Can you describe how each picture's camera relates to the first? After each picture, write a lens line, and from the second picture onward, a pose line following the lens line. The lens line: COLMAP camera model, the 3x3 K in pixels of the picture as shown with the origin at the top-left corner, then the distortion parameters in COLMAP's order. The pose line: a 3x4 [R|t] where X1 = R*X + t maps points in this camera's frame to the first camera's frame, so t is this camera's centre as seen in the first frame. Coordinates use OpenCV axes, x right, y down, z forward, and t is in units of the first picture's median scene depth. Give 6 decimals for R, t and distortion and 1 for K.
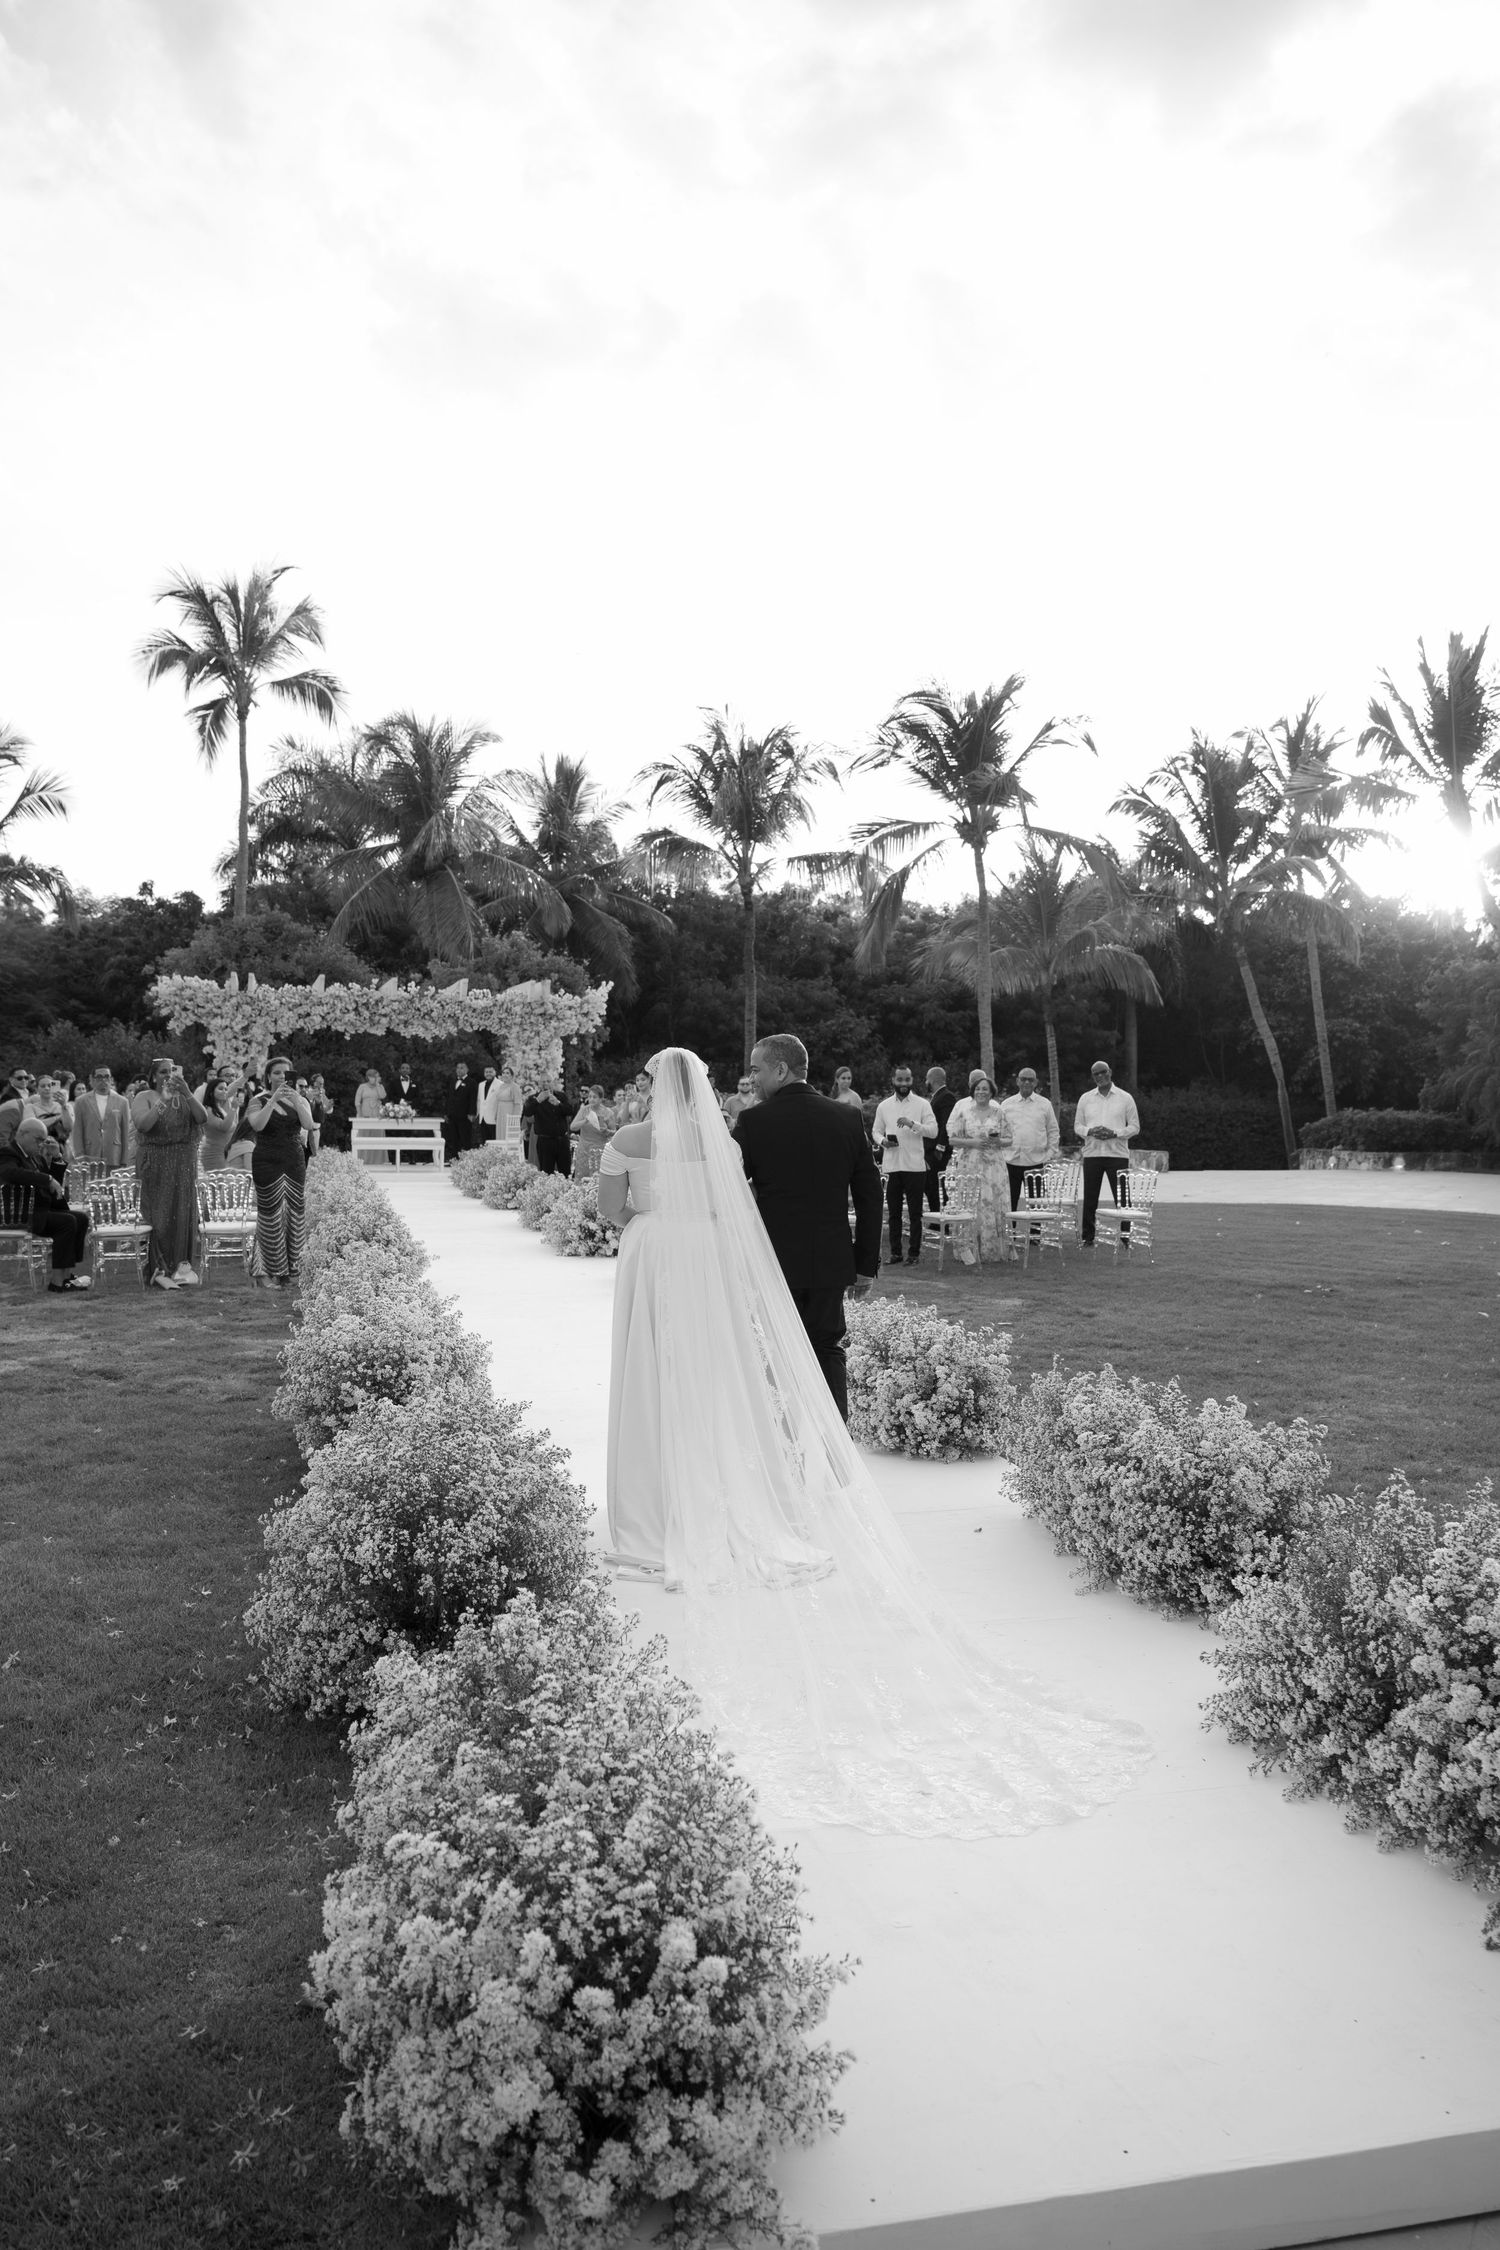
lens RADIAL K [[1928.3, 0, 733.6], [0, 1928.3, 1102.9], [0, 0, 1]] dist [-0.005804, 0.002672]
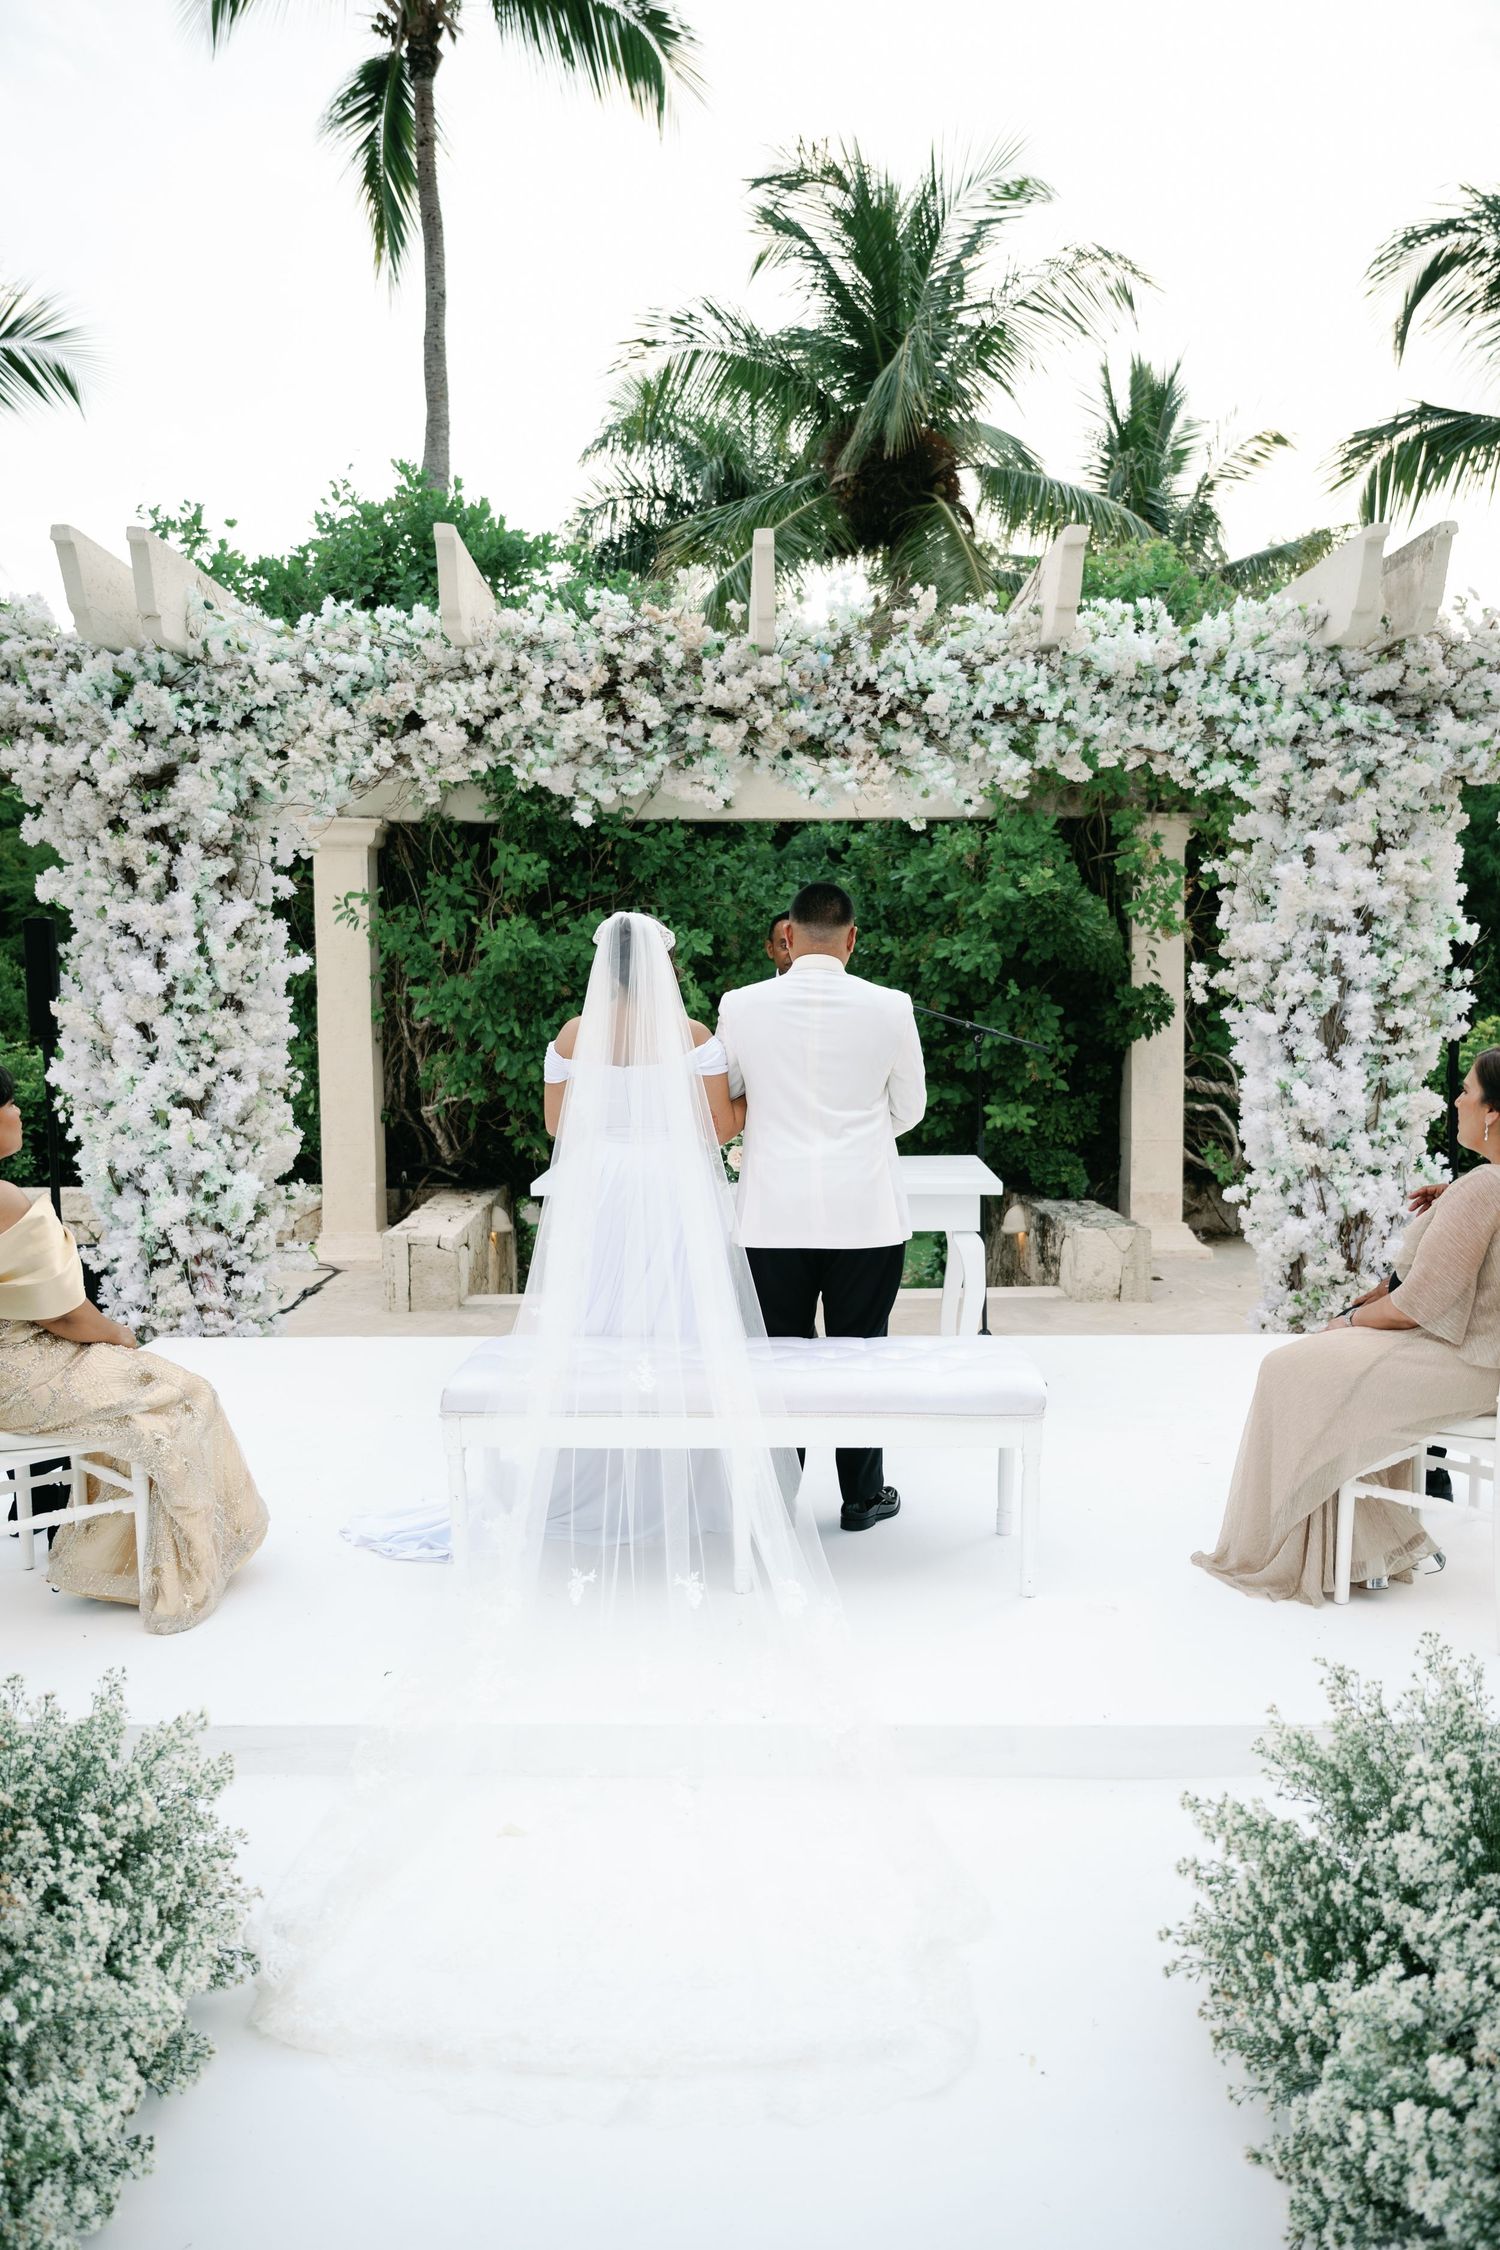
lens RADIAL K [[1721.2, 0, 754.5], [0, 1721.2, 1105.4], [0, 0, 1]] dist [-0.006064, 0.001621]
pose [[0.972410, -0.004273, -0.233239, -0.115195], [0.017224, 0.998418, 0.053519, -0.007769], [0.232641, -0.056060, 0.970946, 0.709587]]
